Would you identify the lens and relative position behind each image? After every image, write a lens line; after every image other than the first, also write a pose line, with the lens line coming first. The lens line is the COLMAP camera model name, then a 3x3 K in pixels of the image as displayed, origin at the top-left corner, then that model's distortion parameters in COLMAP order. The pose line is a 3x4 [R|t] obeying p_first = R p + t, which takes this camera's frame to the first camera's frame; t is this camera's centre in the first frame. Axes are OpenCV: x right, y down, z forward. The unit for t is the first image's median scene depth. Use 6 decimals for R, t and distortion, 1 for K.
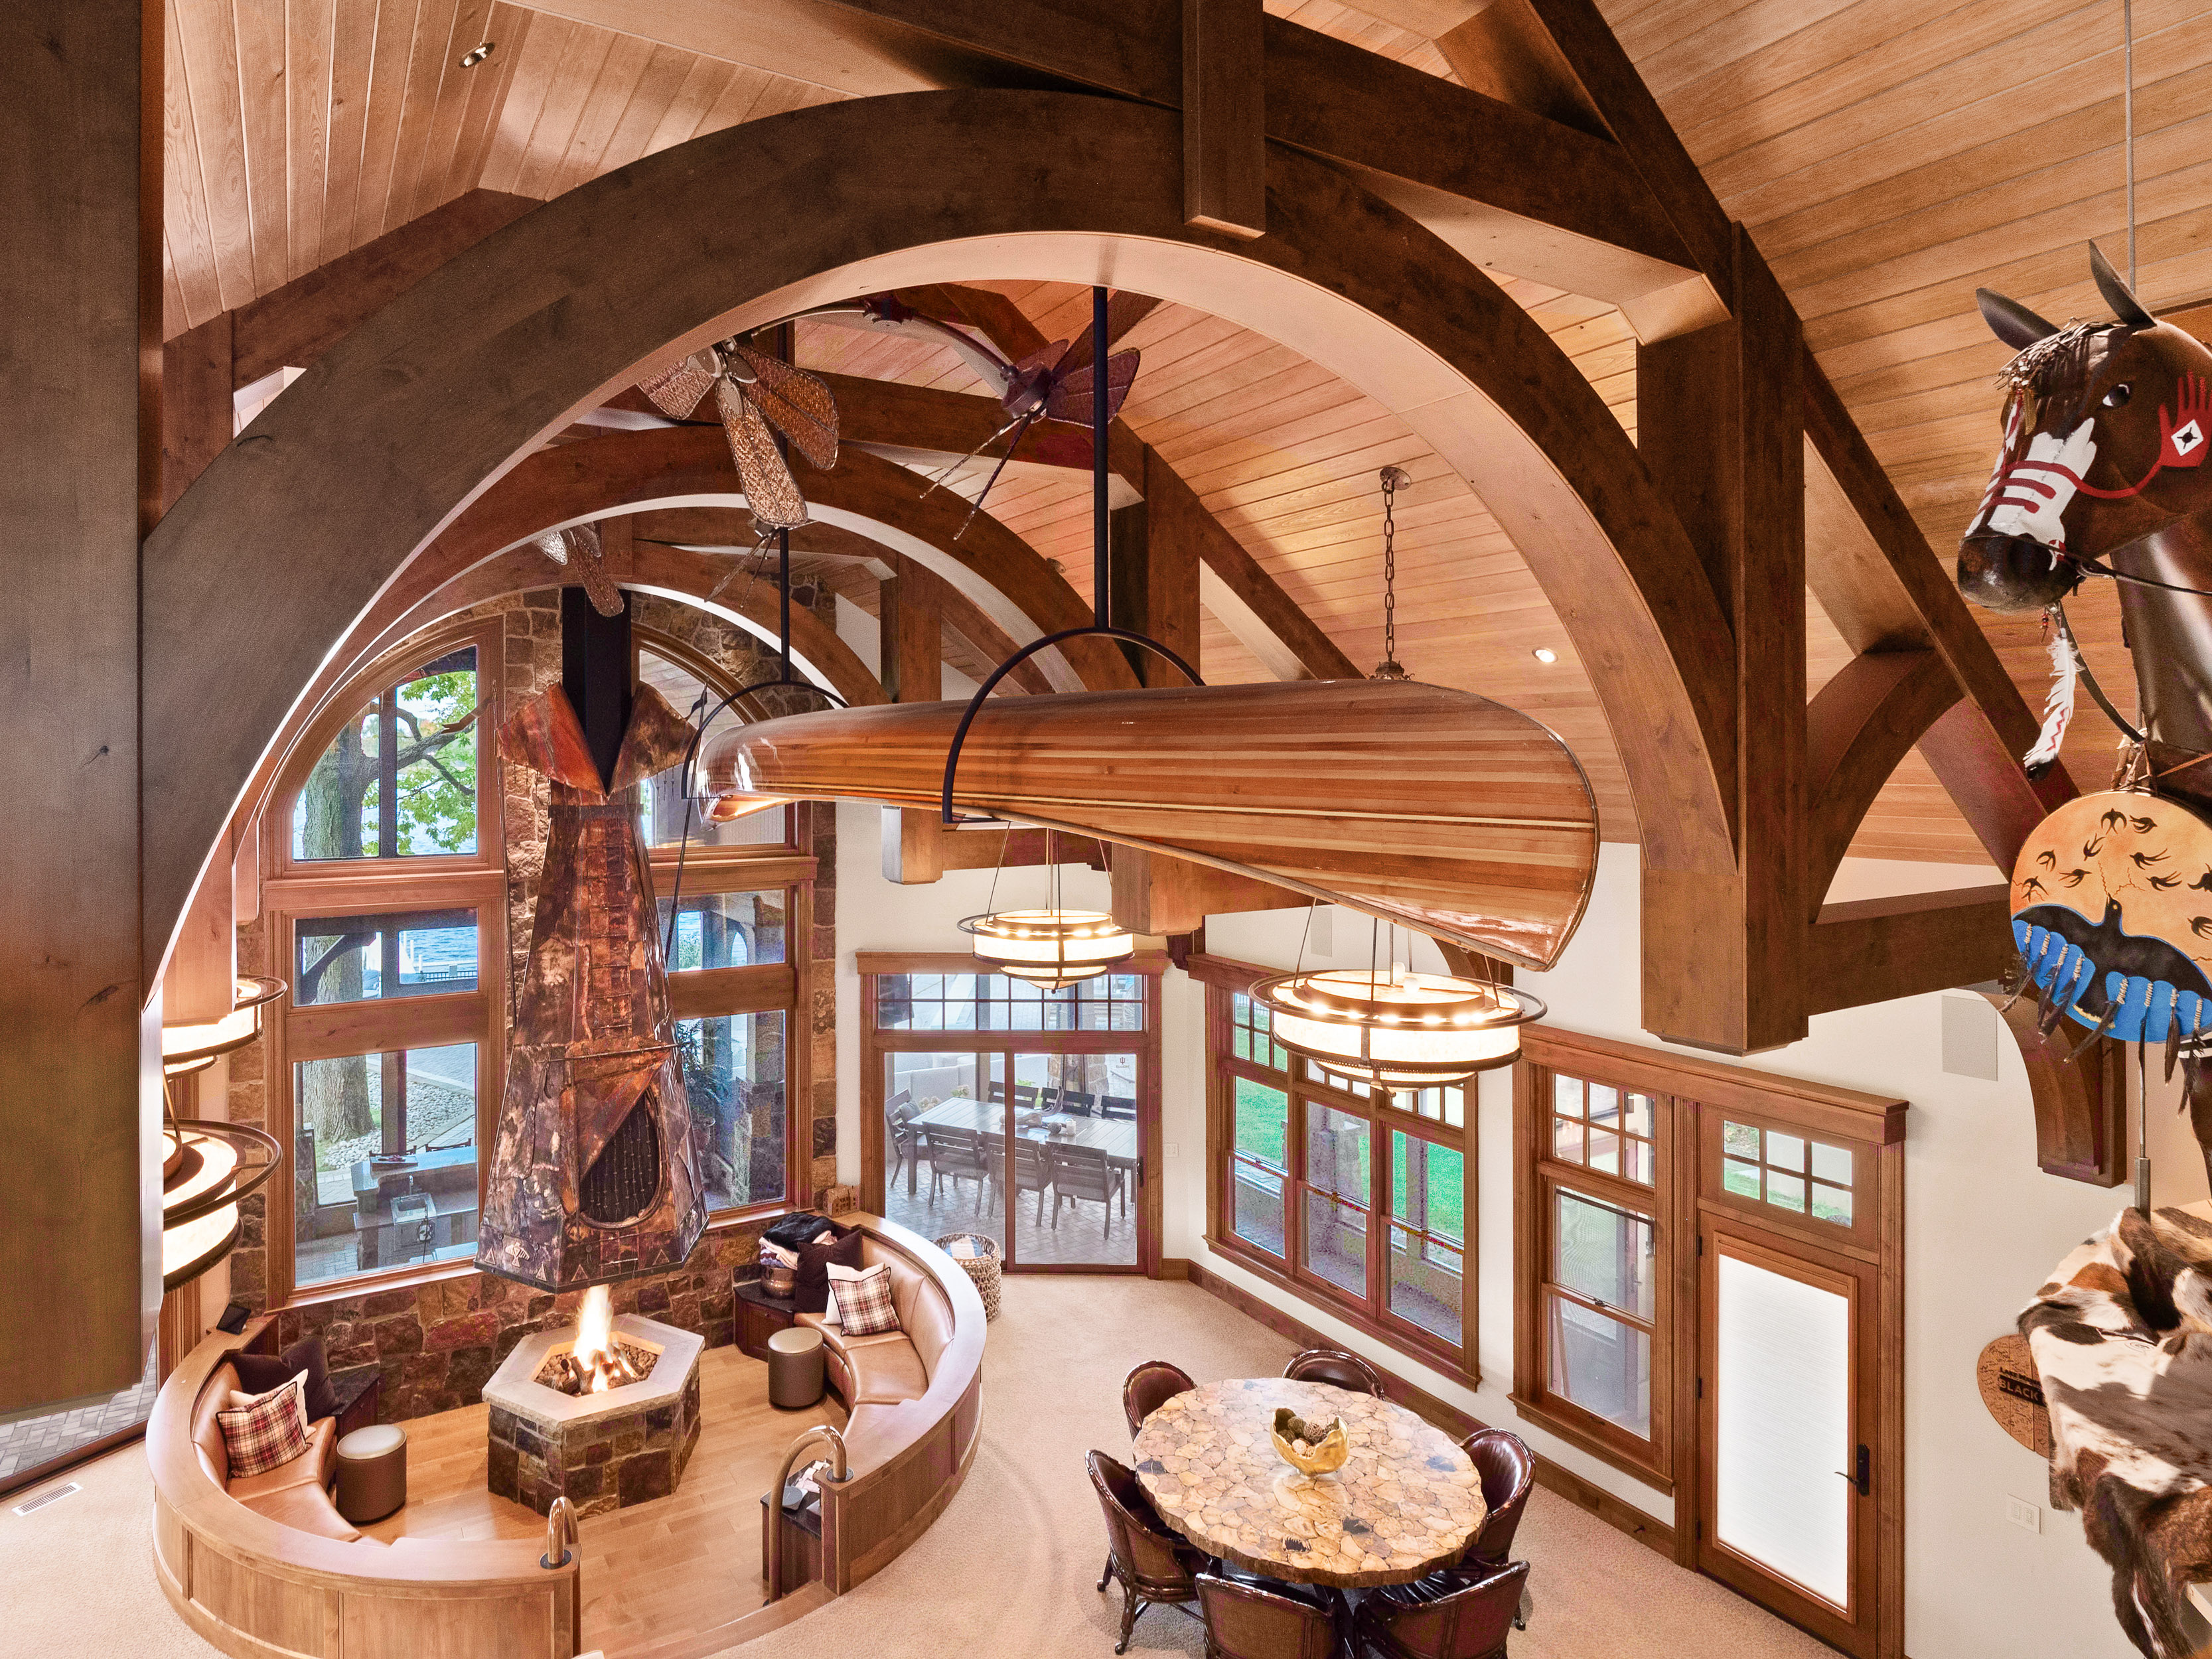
lens RADIAL K [[1218.4, 0, 962.5], [0, 1218.4, 748.7], [0, 0, 1]] dist [-0.002695, -0.006163]
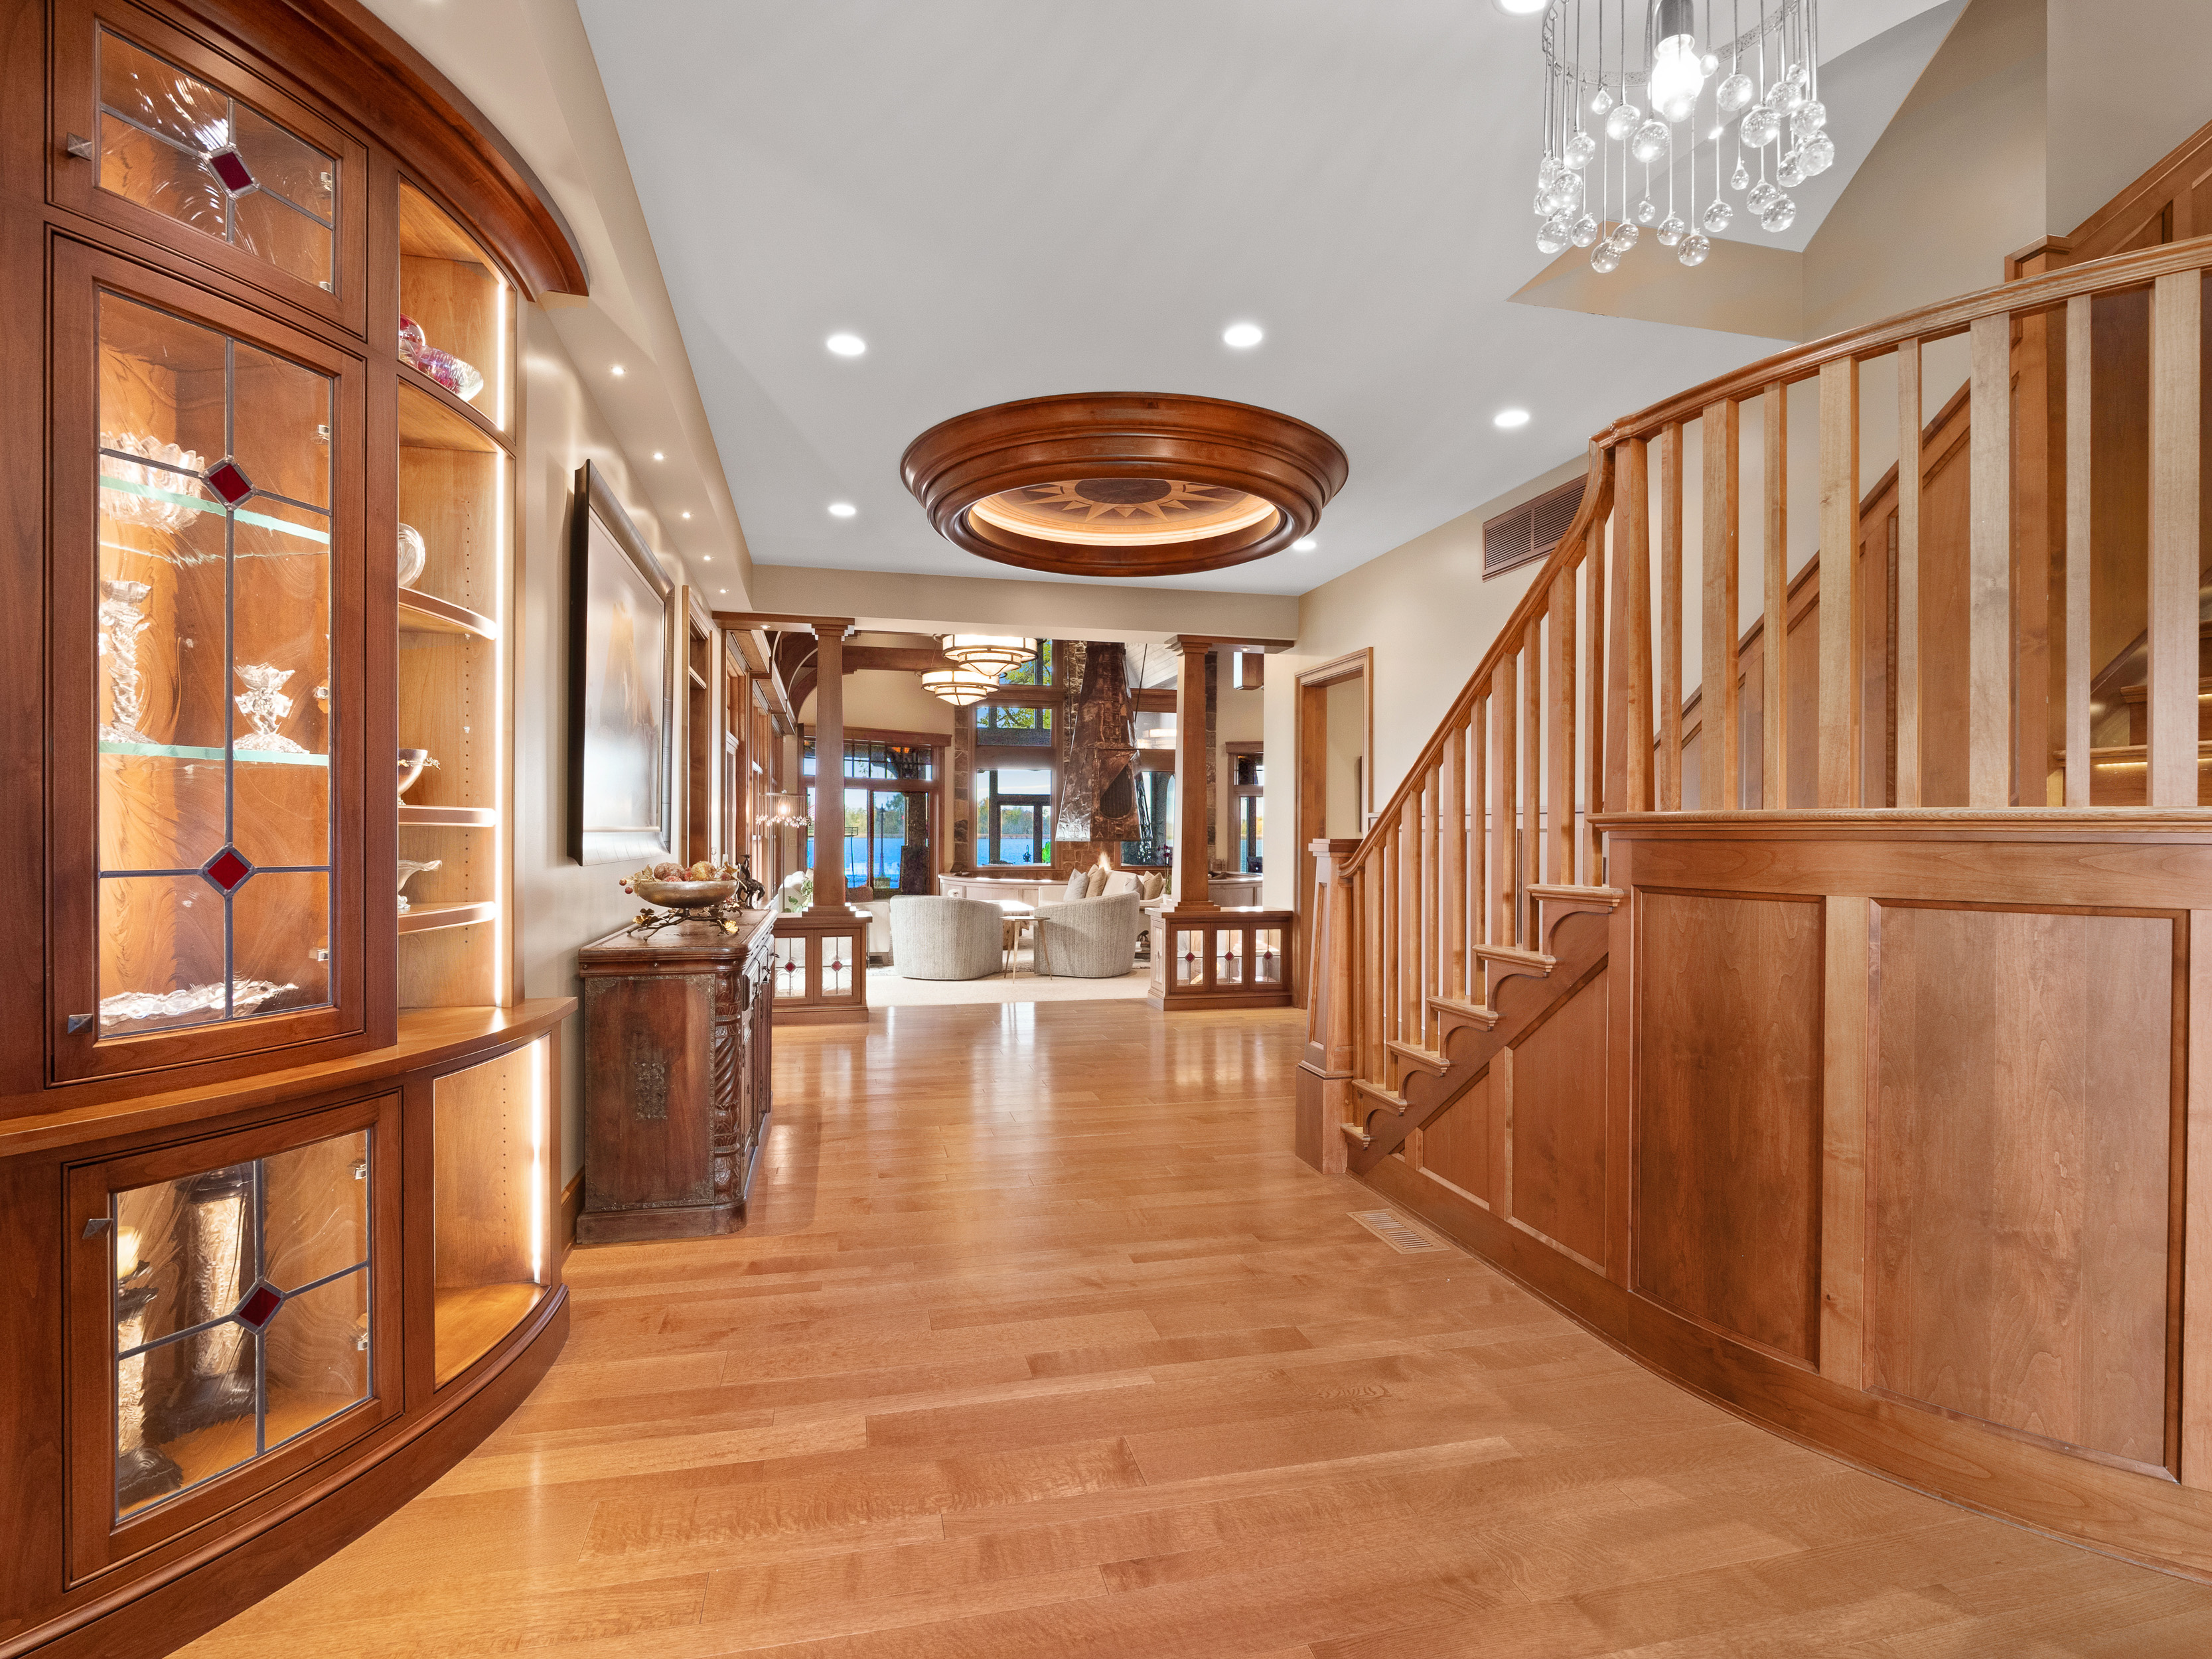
lens RADIAL K [[1085.3, 0, 1106.2], [0, 1085.3, 849.2], [0, 0, 1]] dist [-0.007147, -0.002378]
pose [[0.967684, 0.014019, -0.251775, 0.225346], [-0.007790, 0.999639, 0.025721, 0.383816], [0.252045, -0.022928, 0.967444, -1.011783]]
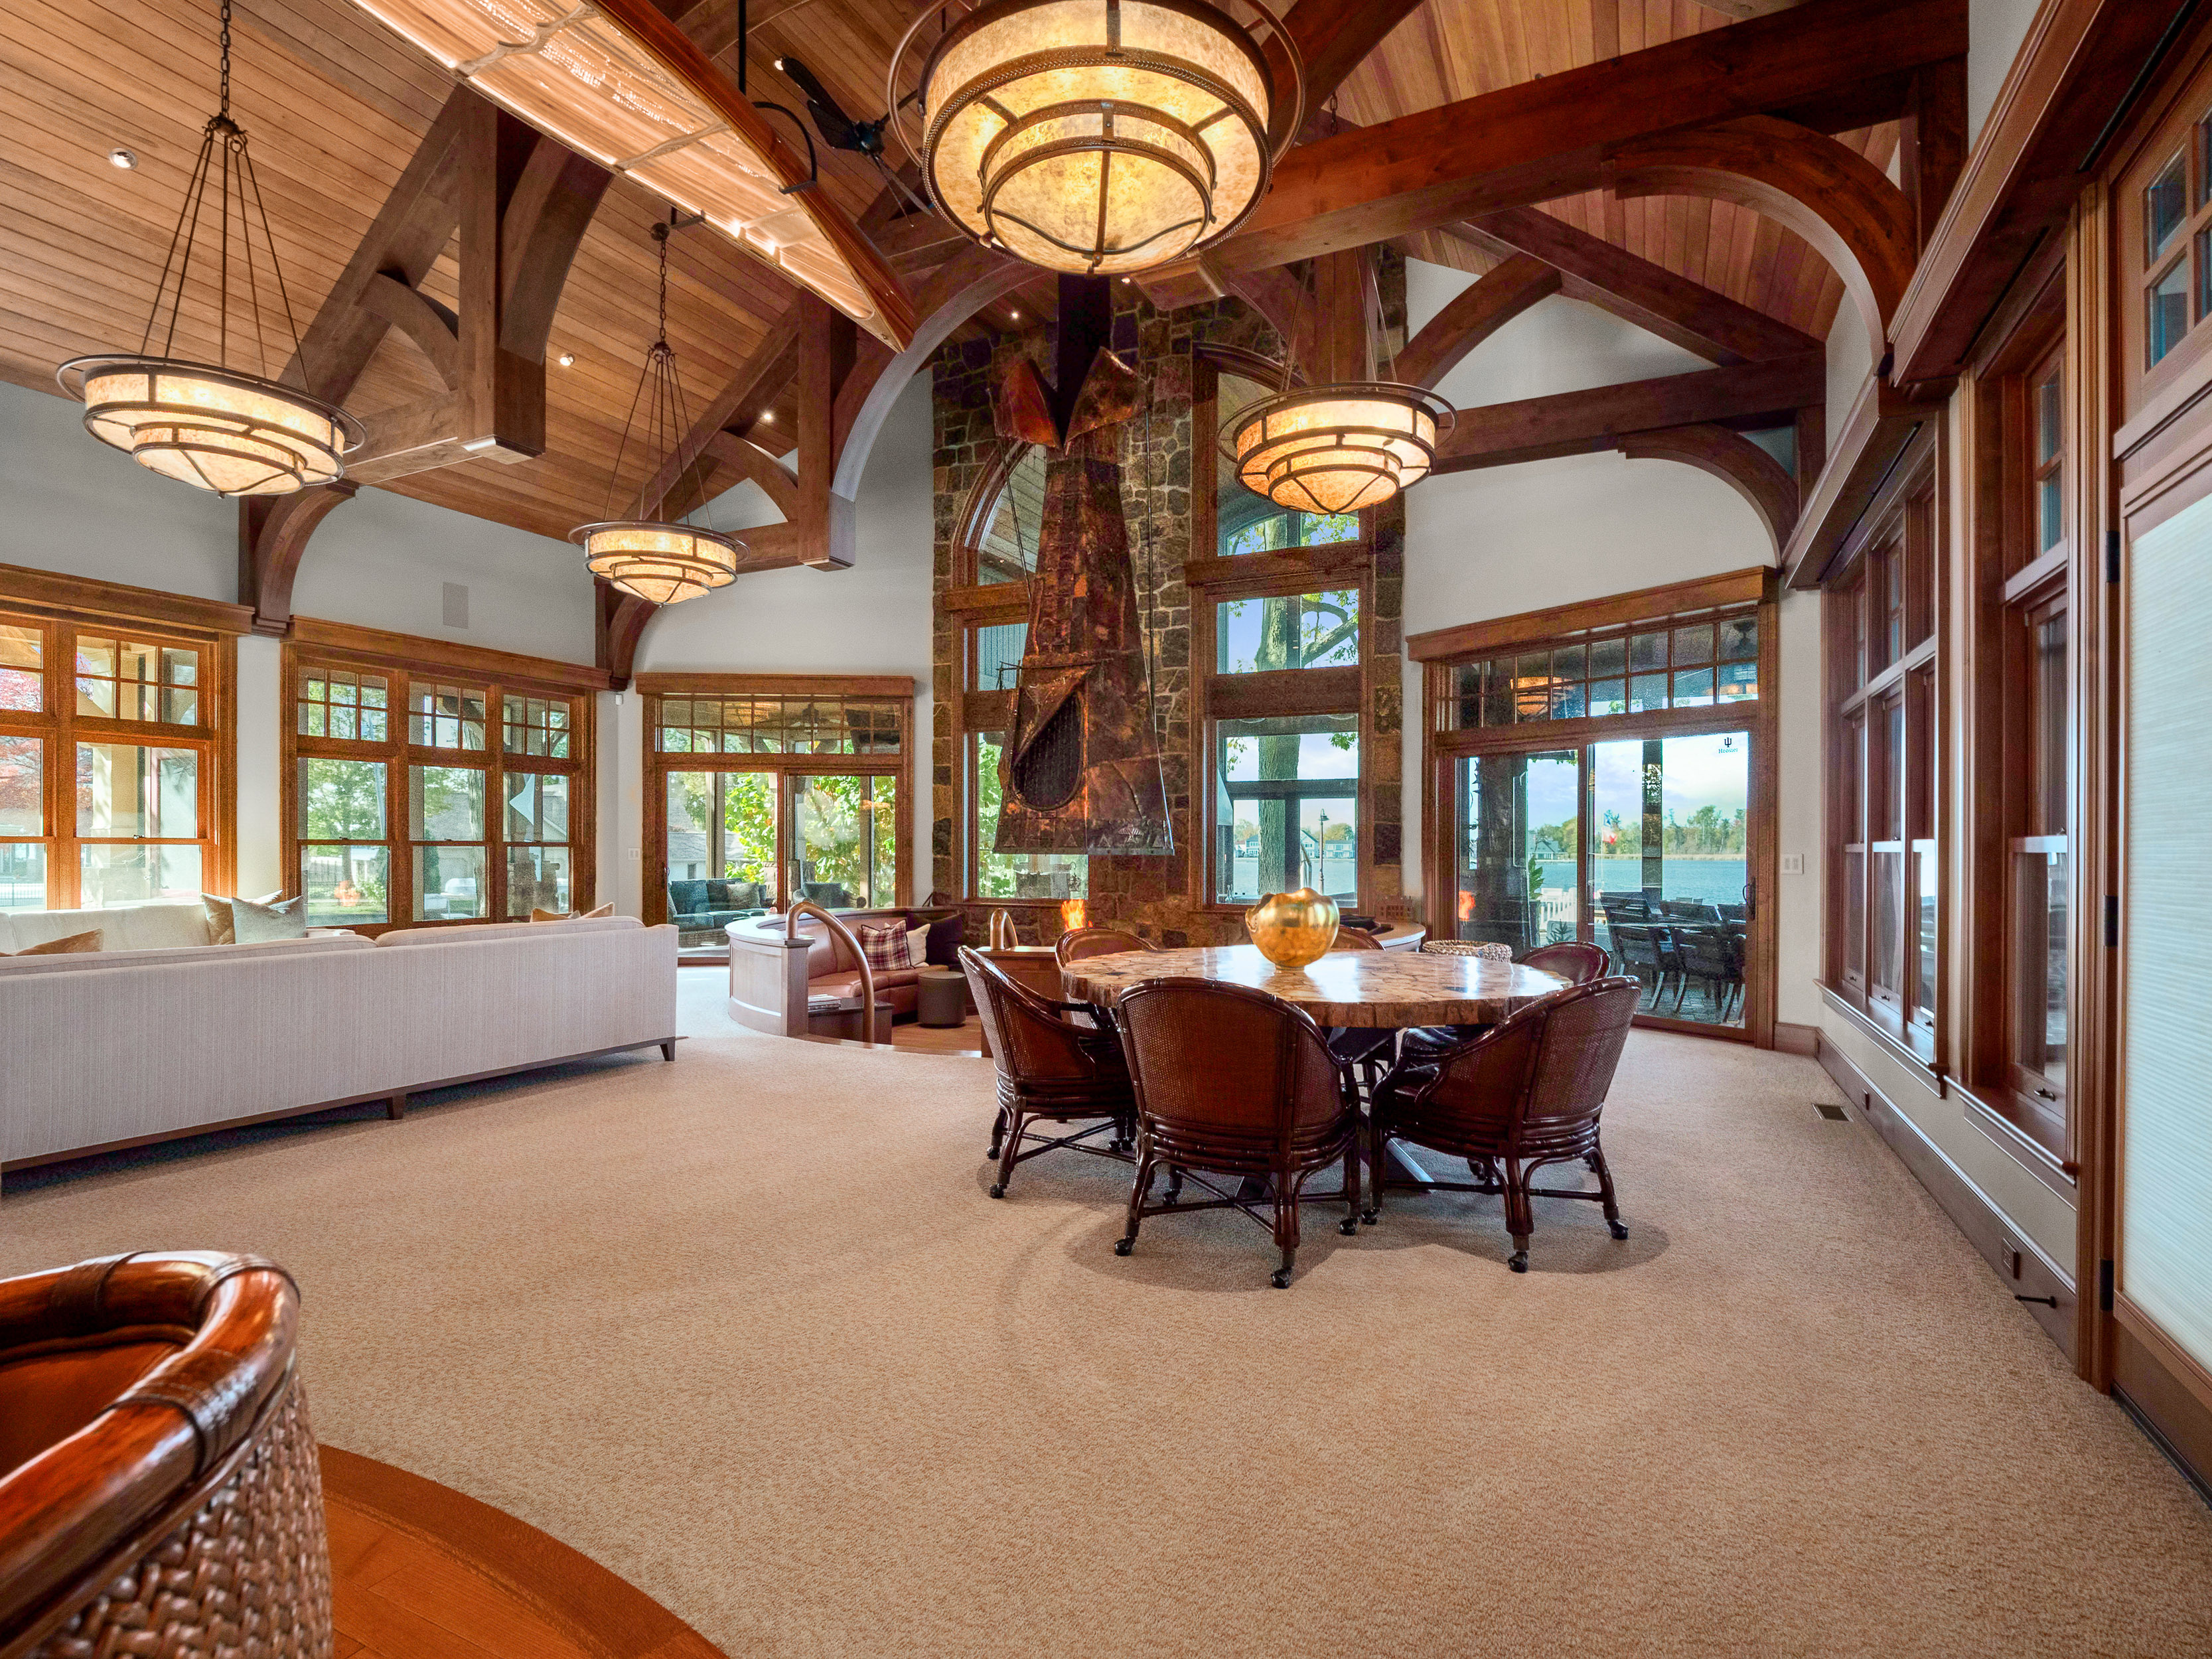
lens RADIAL K [[1095.2, 0, 1096.1], [0, 1095.2, 847.8], [0, 0, 1]] dist [0.001487, -0.000078]
pose [[0.575536, 0.007024, -0.817746, 0.576233], [0.000456, 0.999960, 0.008909, 0.406694], [0.817776, -0.005500, 0.575510, 0.431560]]
